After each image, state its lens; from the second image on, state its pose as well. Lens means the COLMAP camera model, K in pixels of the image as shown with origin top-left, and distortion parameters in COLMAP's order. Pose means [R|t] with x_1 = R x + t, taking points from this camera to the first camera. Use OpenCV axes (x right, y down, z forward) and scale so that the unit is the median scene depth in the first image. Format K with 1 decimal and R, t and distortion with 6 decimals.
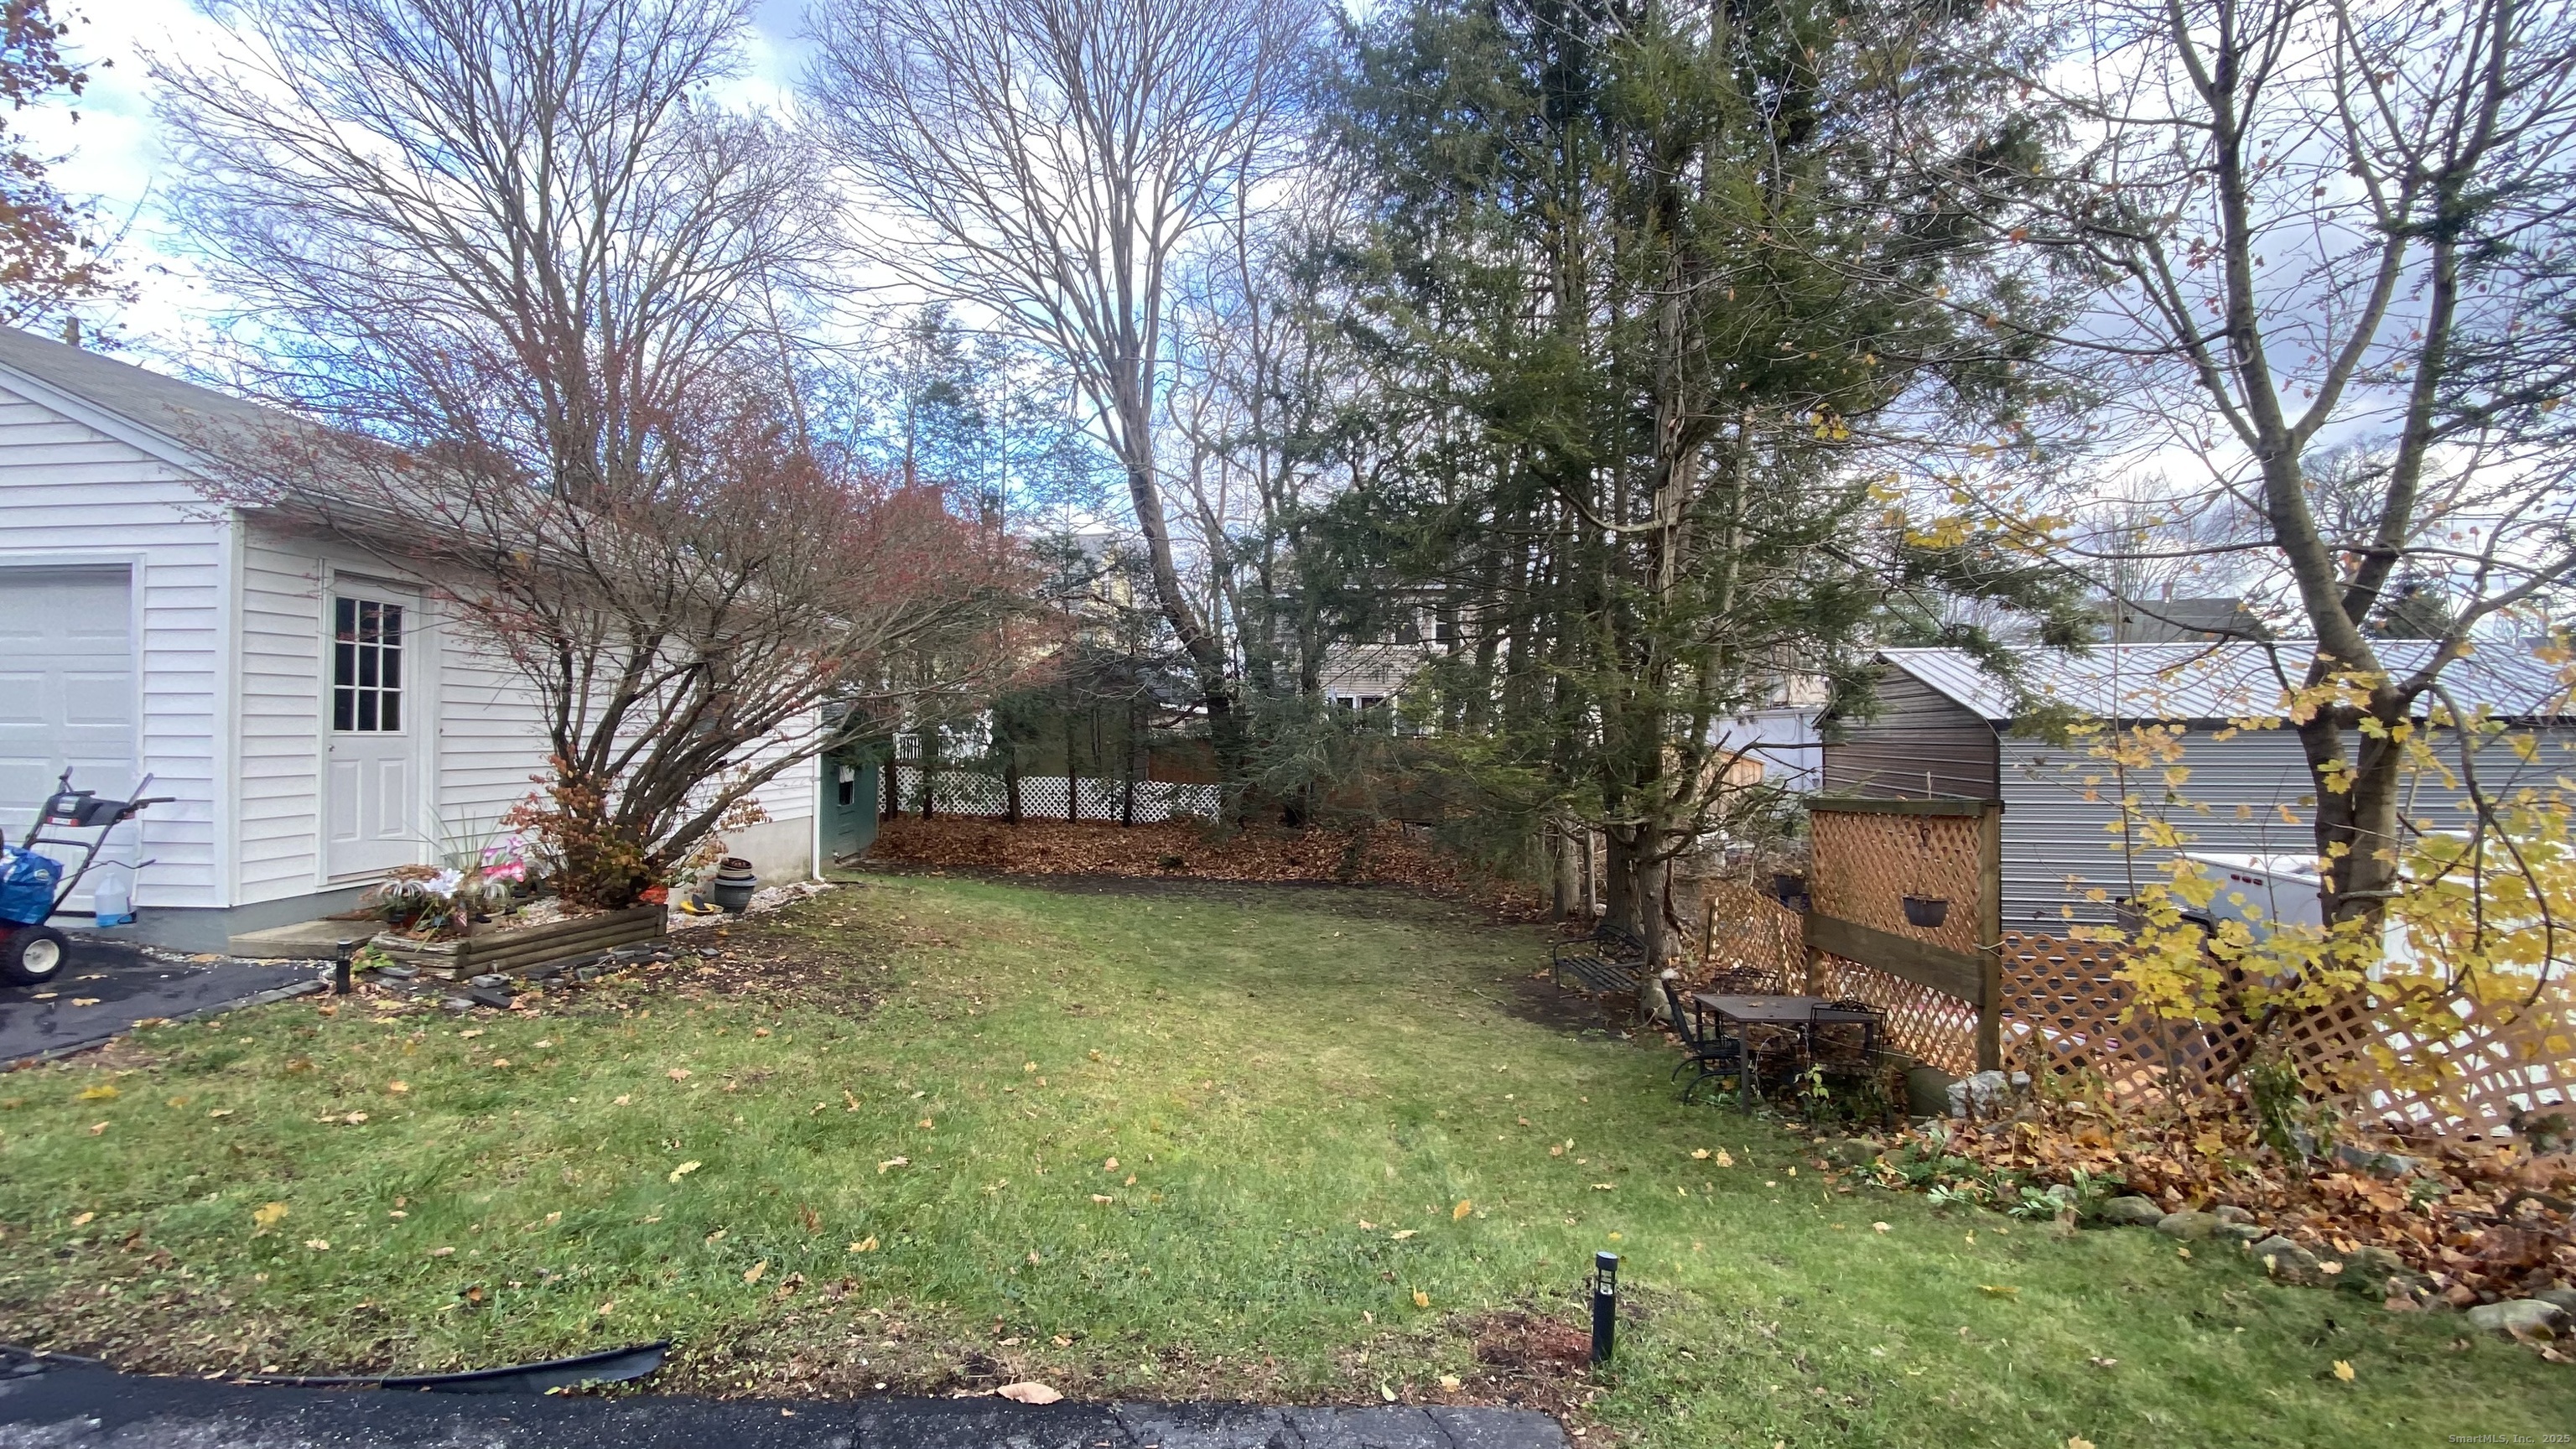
lens RADIAL K [[1036.5, 0, 1293.0], [0, 1036.5, 722.8], [0, 0, 1]] dist [0.033981, -0.032551]
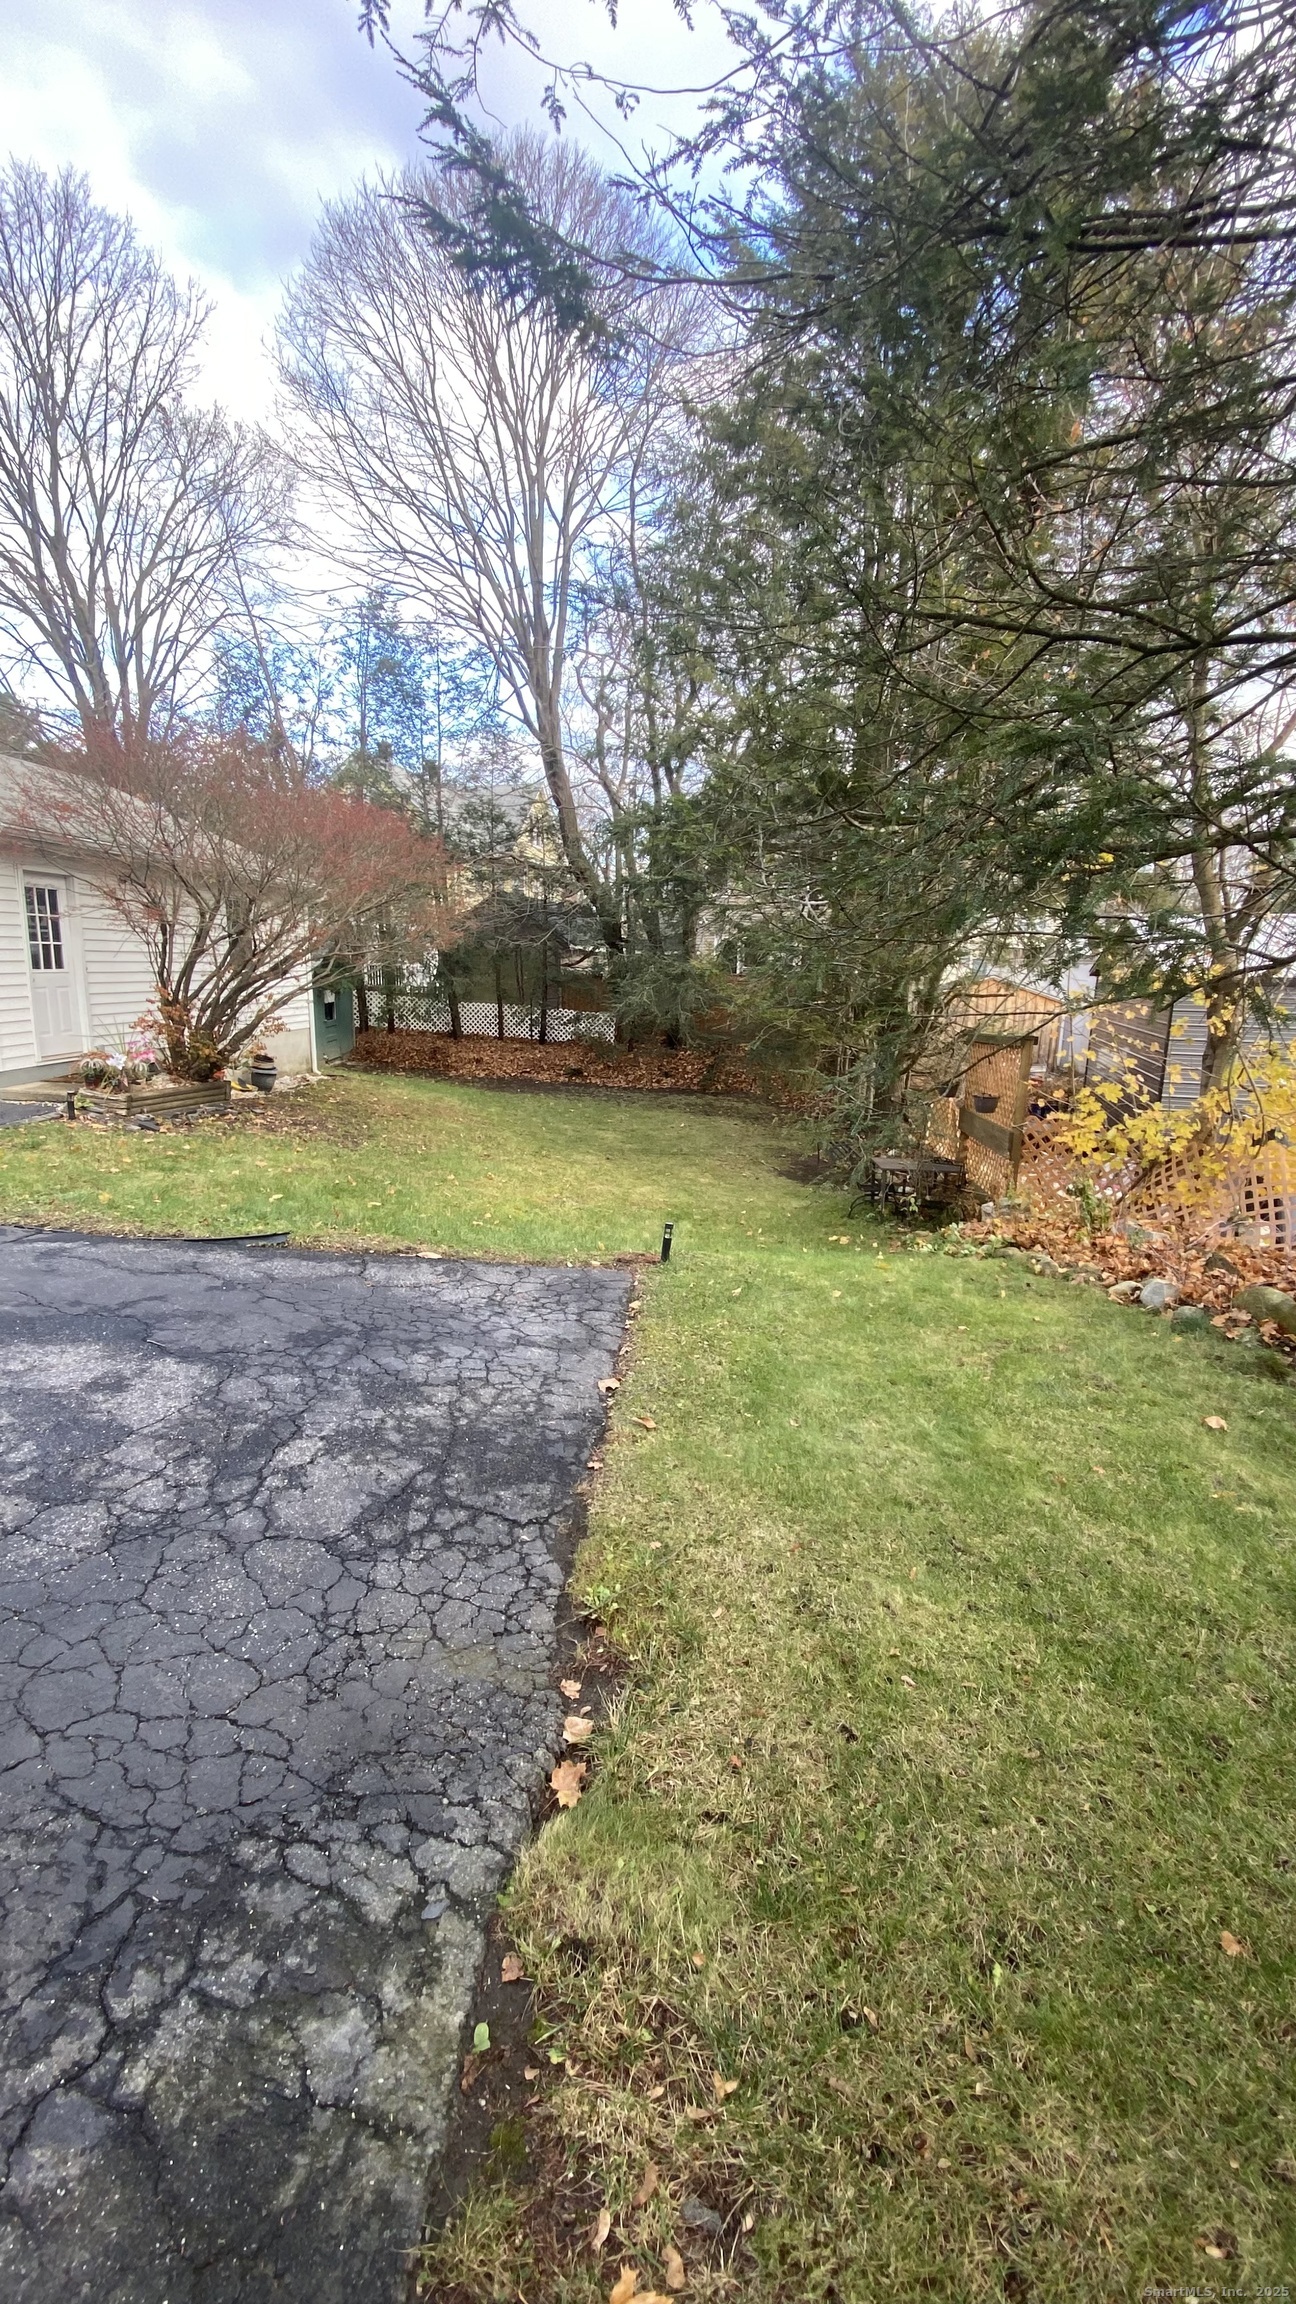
lens RADIAL K [[927.1, 0, 655.8], [0, 927.1, 1164.4], [0, 0, 1]] dist [0.033981, -0.032551]
pose [[0.997465, 0.035700, -0.061559, 0.070772], [-0.021162, 0.974730, 0.222380, -0.016421], [0.067942, -0.220513, 0.973015, -0.182065]]
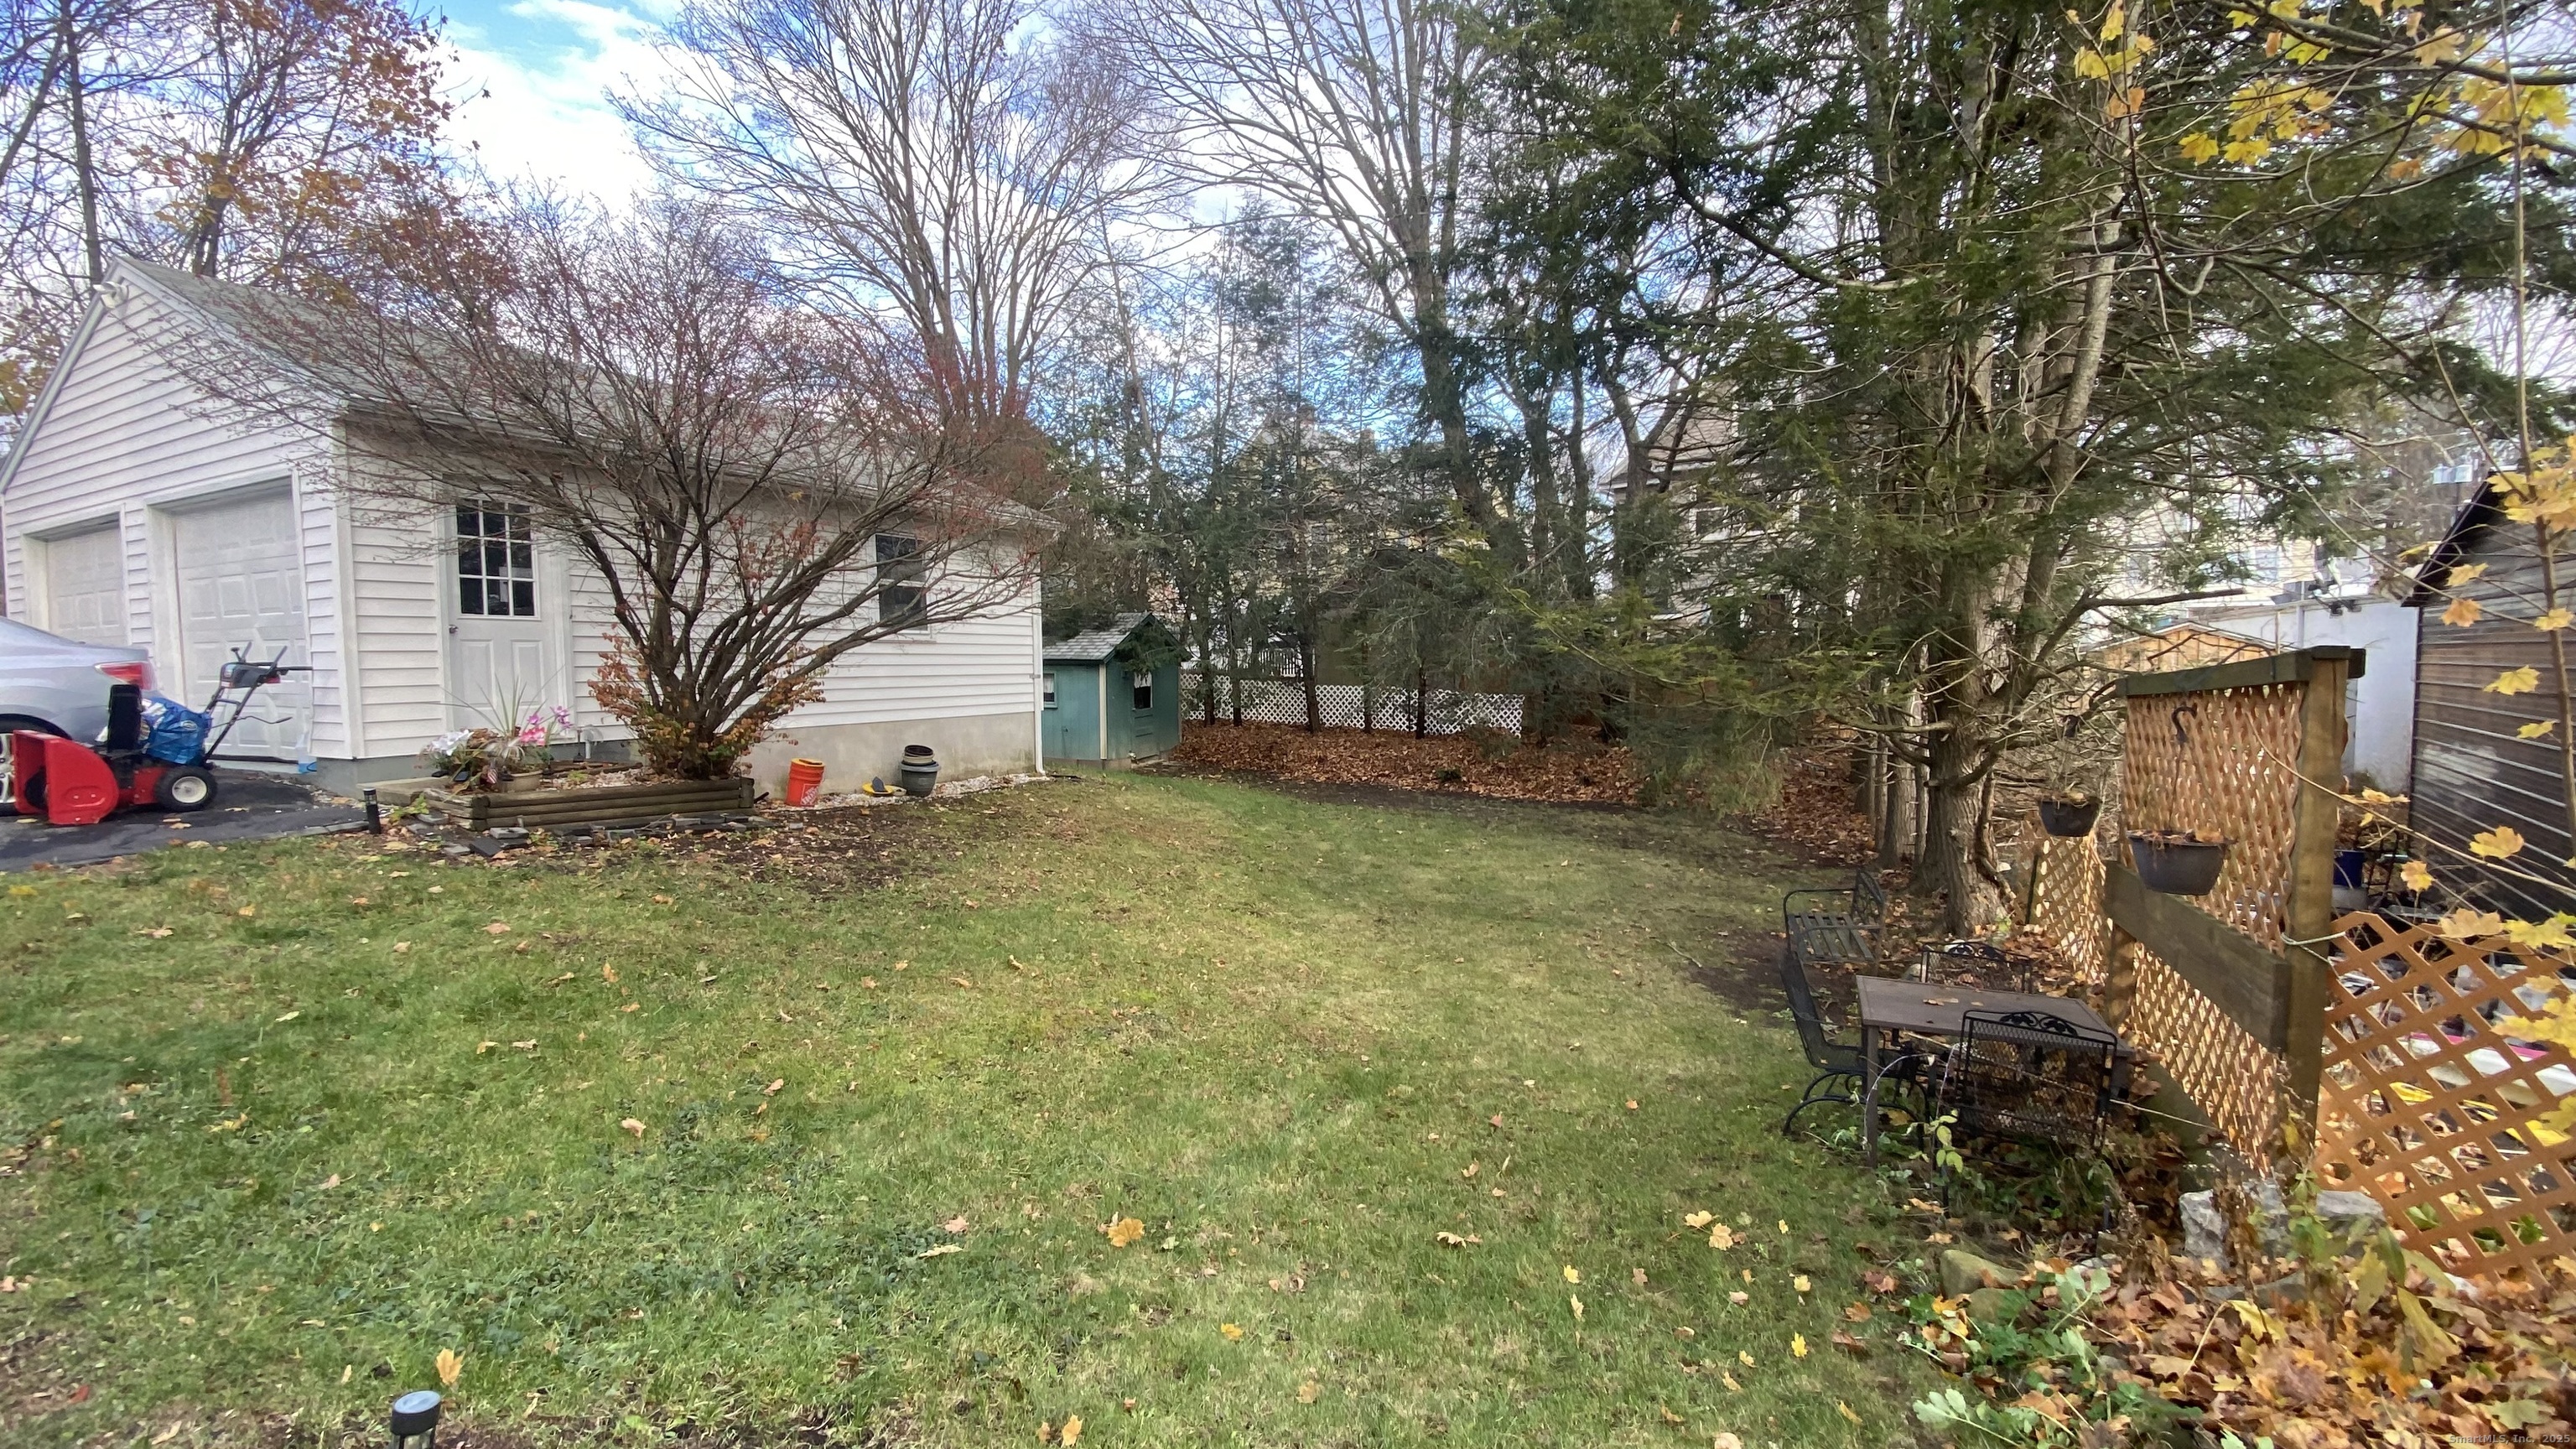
lens RADIAL K [[1041.9, 0, 1288.0], [0, 1041.9, 724.5], [0, 0, 1]] dist [0.006879, -0.012269]
pose [[0.904859, 0.015423, -0.425433, 0.162249], [0.016111, 0.997387, 0.070423, 0.025199], [0.425407, -0.070577, 0.902246, 0.131230]]
